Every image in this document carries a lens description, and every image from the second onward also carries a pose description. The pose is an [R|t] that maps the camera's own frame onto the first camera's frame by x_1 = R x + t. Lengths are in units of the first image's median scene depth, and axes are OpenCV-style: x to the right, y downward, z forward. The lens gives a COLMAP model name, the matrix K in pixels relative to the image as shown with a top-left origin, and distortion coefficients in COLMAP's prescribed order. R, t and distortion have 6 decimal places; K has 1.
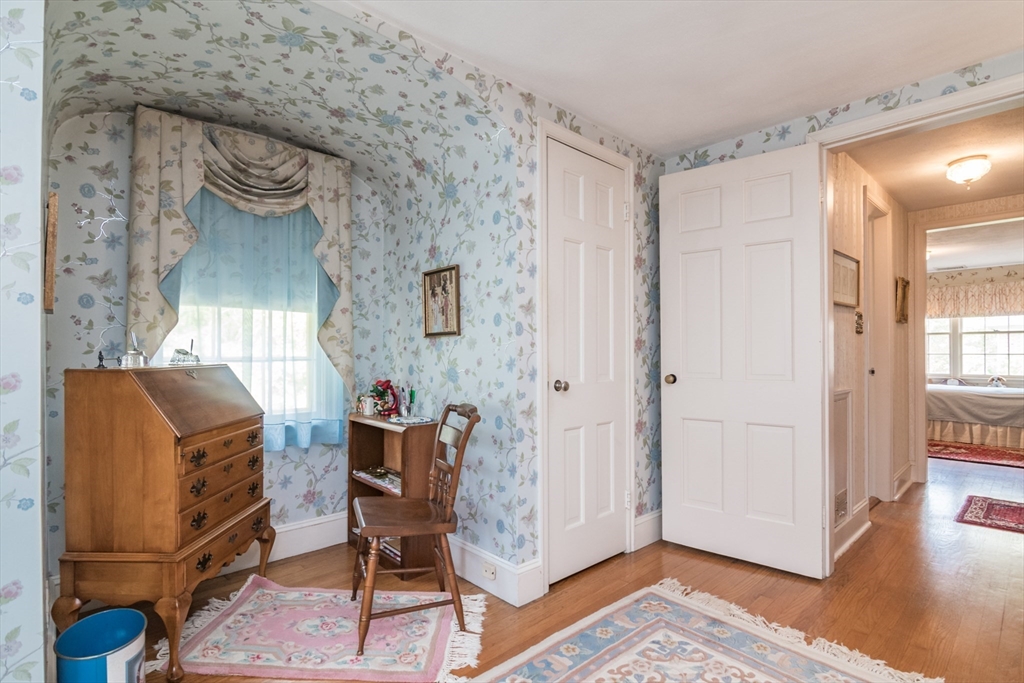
lens RADIAL K [[501.3, 0, 517.9], [0, 501.3, 343.9], [0, 0, 1]] dist [-0.000891, -0.001361]
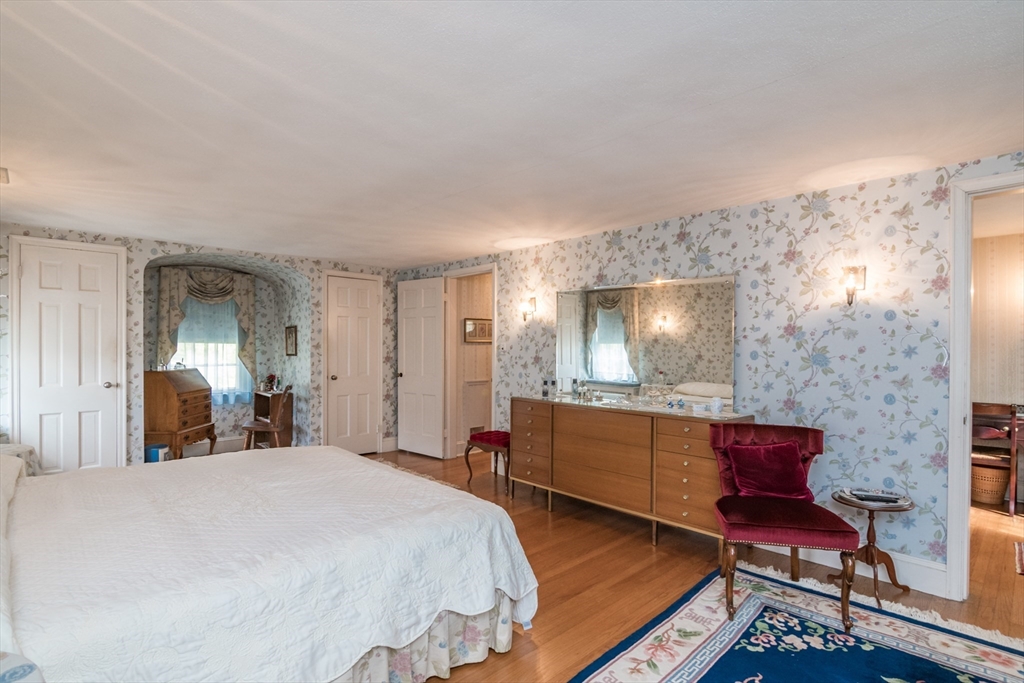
lens RADIAL K [[501.3, 0, 509.4], [0, 501.3, 342.8], [0, 0, 1]] dist [-0.000891, -0.001361]
pose [[0.999980, 0.006391, -0.000095, 0.973877], [-0.006390, 0.999918, 0.011076, -0.122616], [0.000166, -0.011075, 0.999939, -1.488849]]
